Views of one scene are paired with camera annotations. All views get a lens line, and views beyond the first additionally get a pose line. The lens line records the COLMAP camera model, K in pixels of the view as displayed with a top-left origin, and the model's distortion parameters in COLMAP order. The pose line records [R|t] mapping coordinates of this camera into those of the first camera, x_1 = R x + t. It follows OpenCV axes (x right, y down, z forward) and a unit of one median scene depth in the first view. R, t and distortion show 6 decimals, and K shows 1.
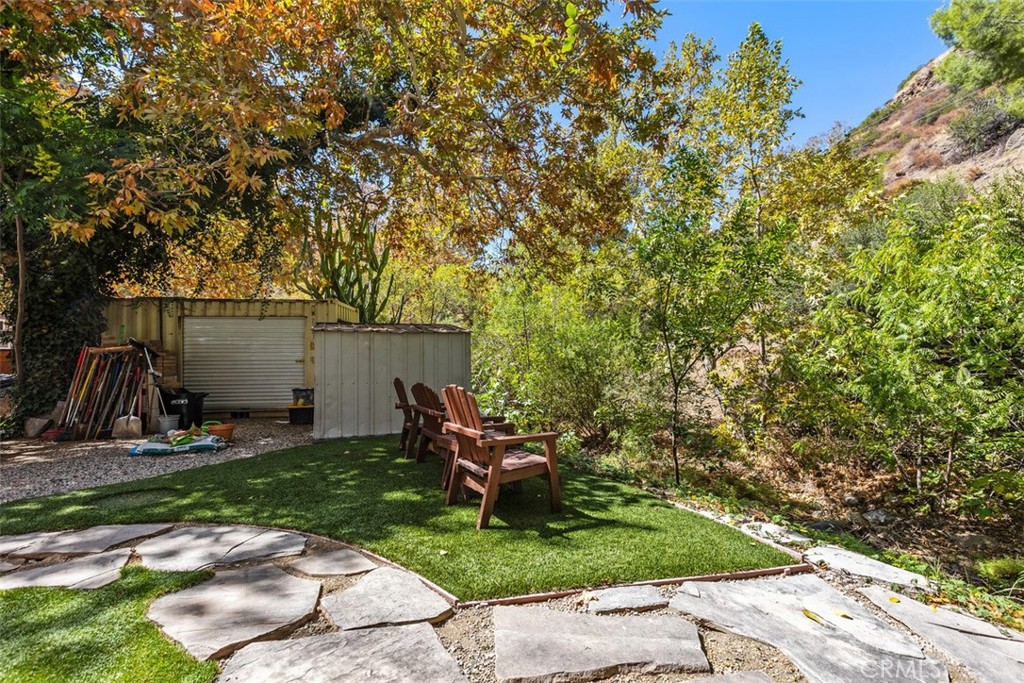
lens RADIAL K [[457.0, 0, 516.6], [0, 457.0, 343.5], [0, 0, 1]] dist [0.001184, 0.000738]
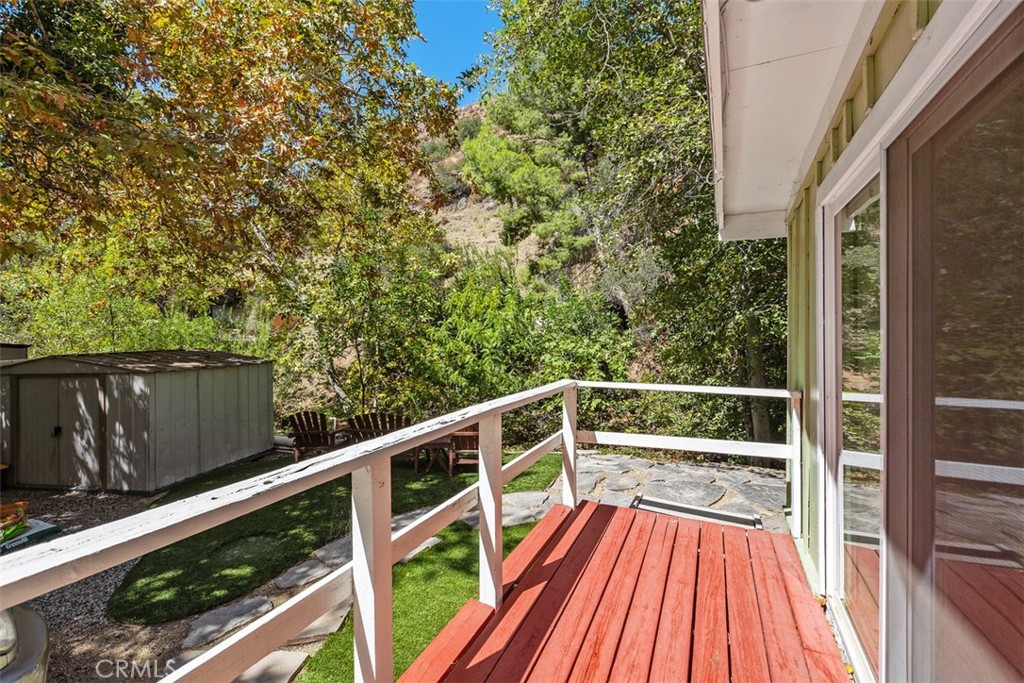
lens RADIAL K [[470.1, 0, 516.5], [0, 470.1, 341.7], [0, 0, 1]] dist [-0.000837, -0.000135]
pose [[0.525271, -0.022279, 0.850643, -0.357855], [-0.012183, 0.999358, 0.033698, -0.053440], [-0.850848, -0.028064, 0.524663, -0.031169]]
